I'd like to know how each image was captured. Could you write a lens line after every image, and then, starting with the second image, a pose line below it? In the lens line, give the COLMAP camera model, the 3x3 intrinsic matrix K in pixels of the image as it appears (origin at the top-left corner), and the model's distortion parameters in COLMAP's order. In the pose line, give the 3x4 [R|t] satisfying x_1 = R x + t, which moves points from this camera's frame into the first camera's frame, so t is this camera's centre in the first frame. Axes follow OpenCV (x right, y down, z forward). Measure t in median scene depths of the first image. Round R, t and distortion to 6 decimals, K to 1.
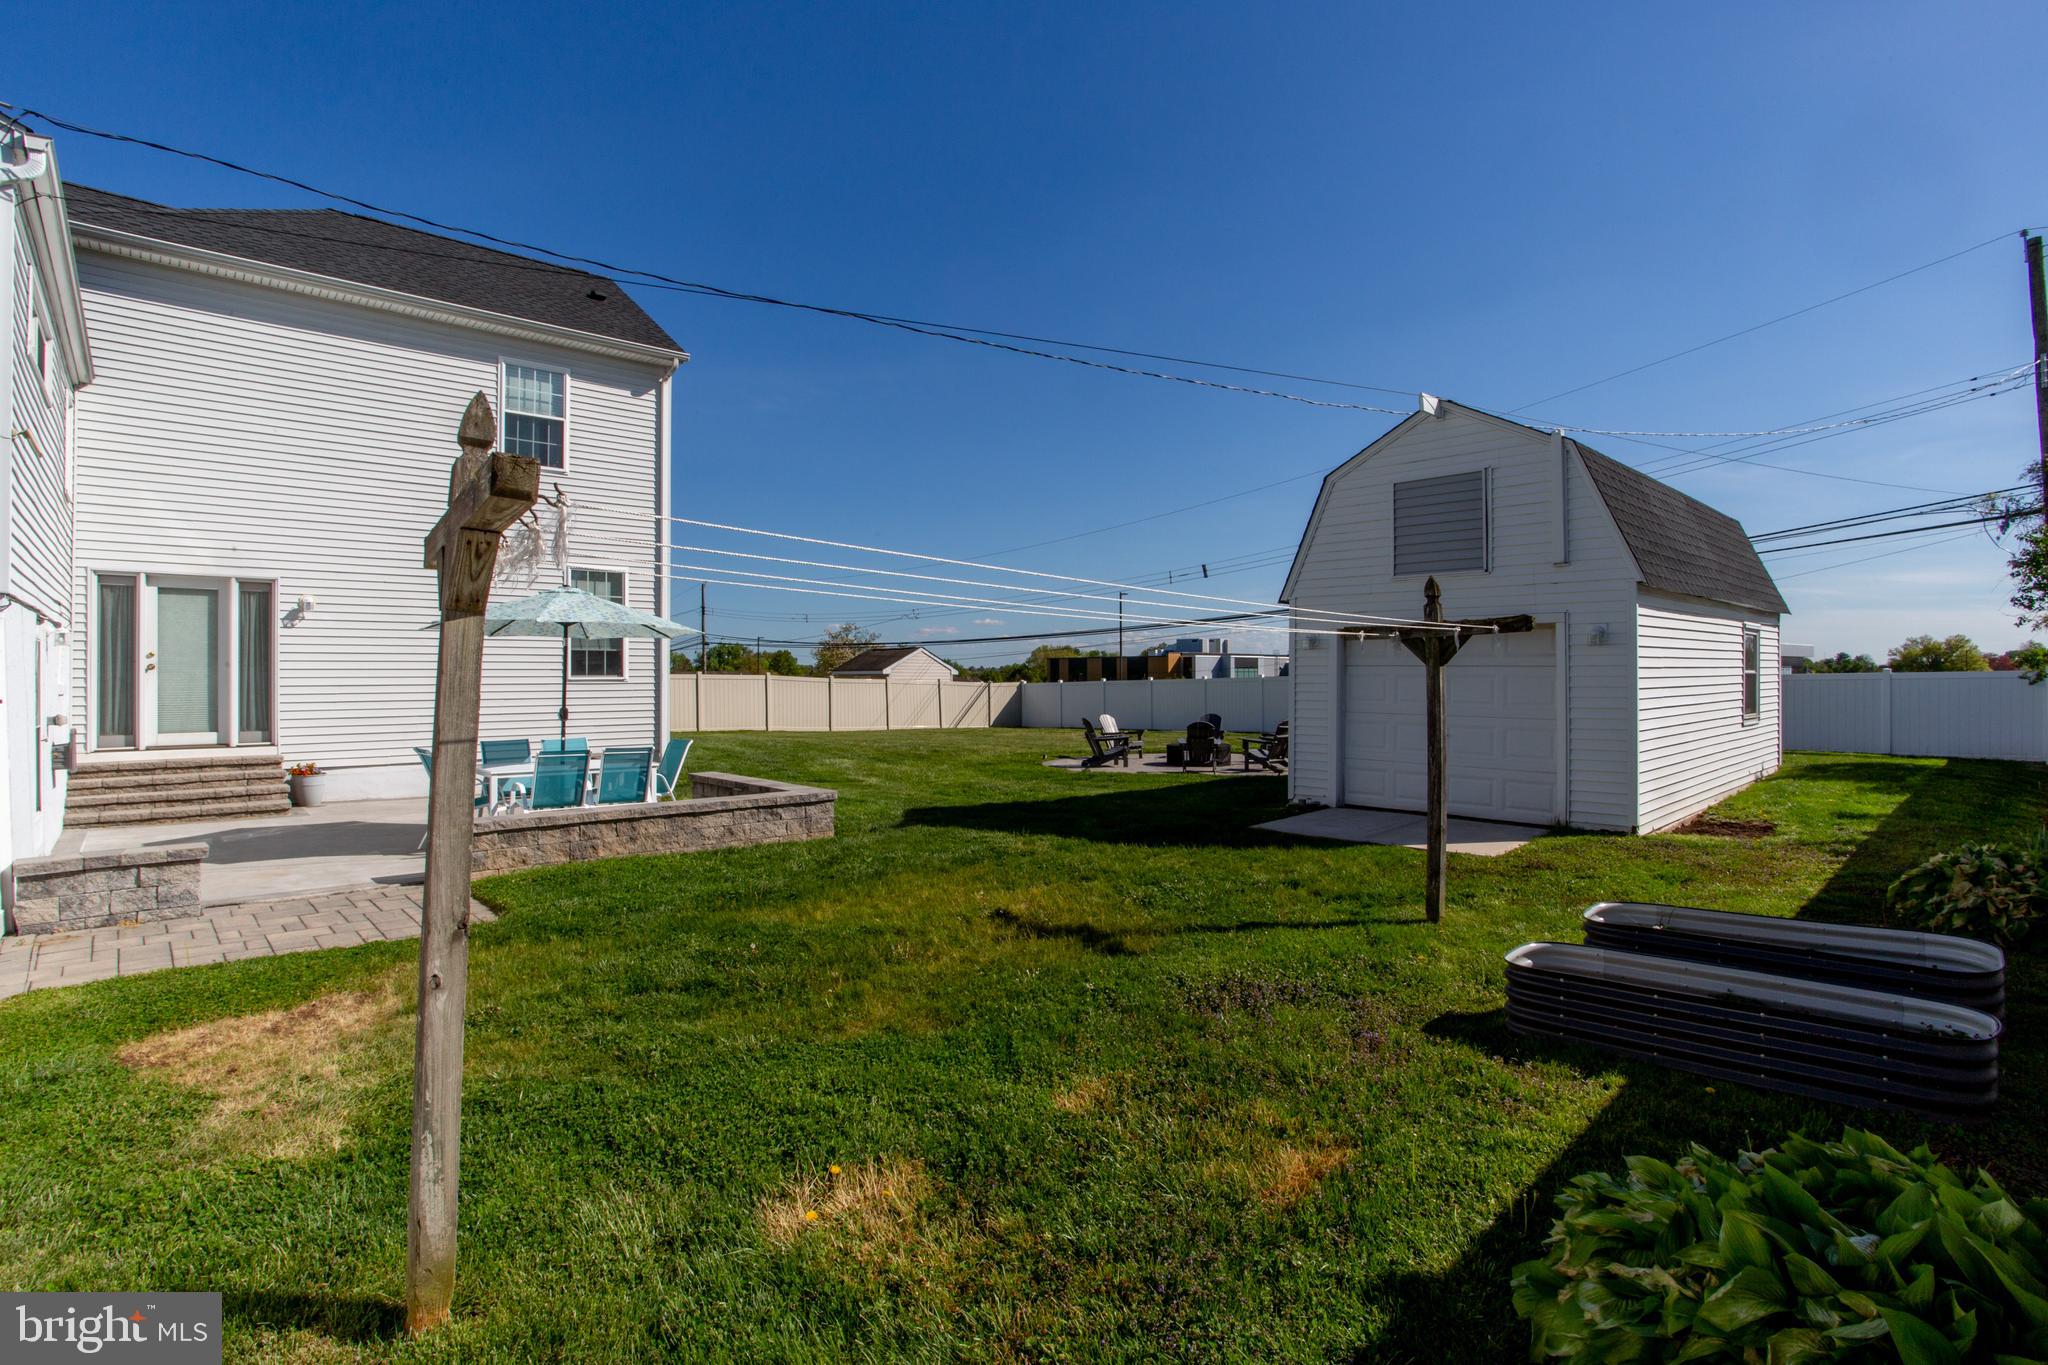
lens RADIAL K [[994.2, 0, 1009.9], [0, 994.2, 676.1], [0, 0, 1]] dist [-0.087345, 0.040527]
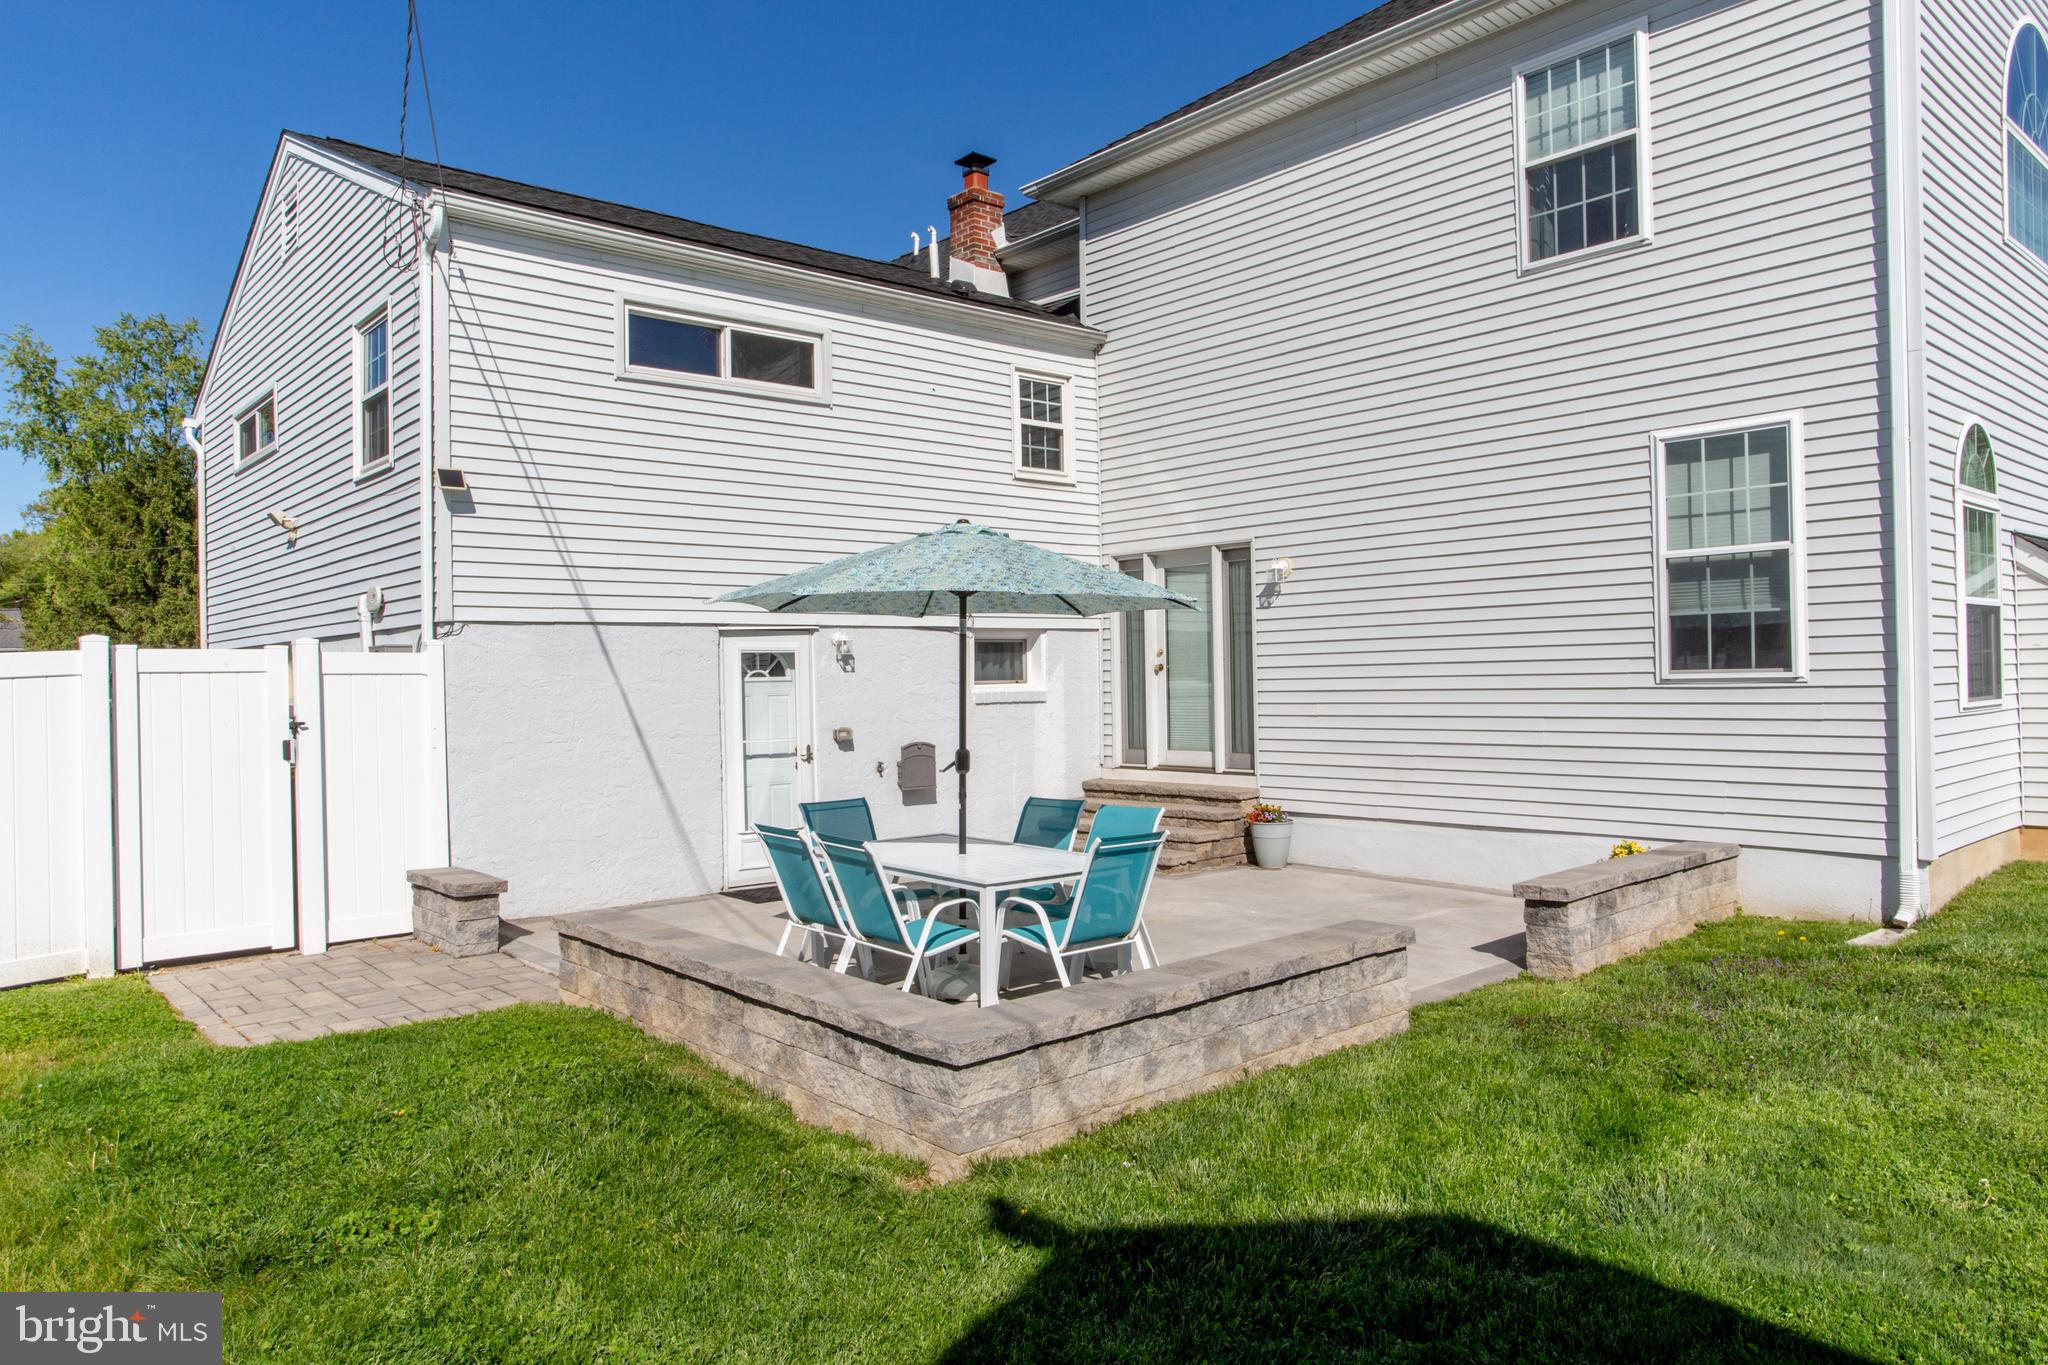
lens RADIAL K [[1342.5, 0, 1024.0], [0, 1342.5, 682.5], [0, 0, 1]] dist [-0.049844, 0.002569]
pose [[-0.014871, 0.007565, -0.999861, 0.072344], [0.022404, 0.999723, 0.007231, -0.002343], [0.999638, -0.022294, -0.015036, 0.269616]]
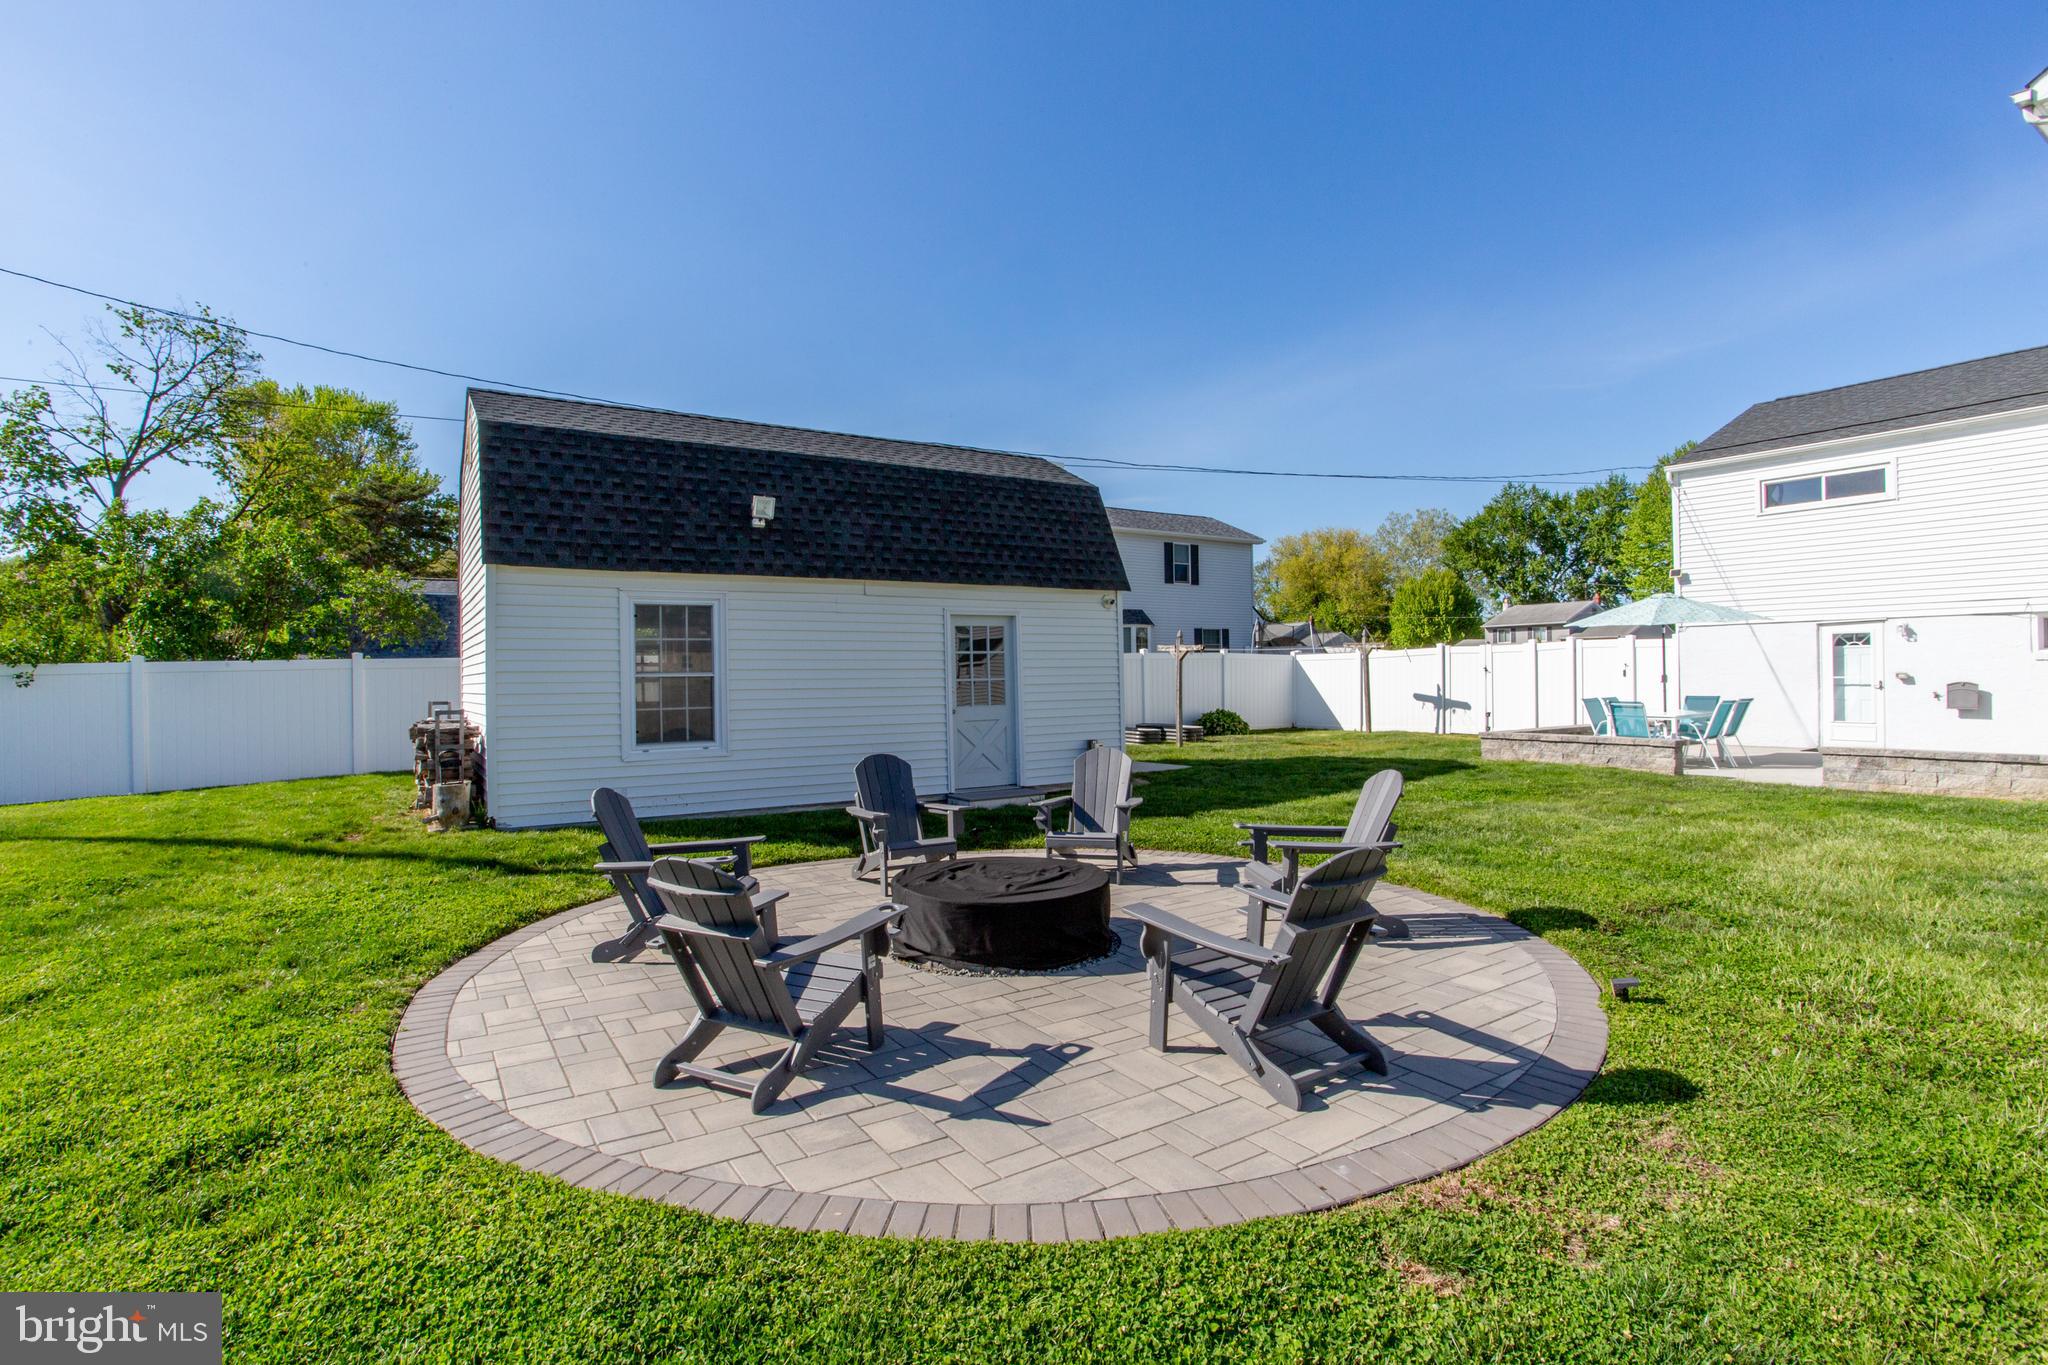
lens RADIAL K [[983.6, 0, 1013.6], [0, 983.6, 678.0], [0, 0, 1]] dist [-0.066102, 0.024609]
pose [[-0.986041, 0.015290, 0.165799, 0.071474], [0.015602, 0.999878, 0.000581, 0.005604], [-0.165770, 0.003160, -0.986159, 0.676260]]
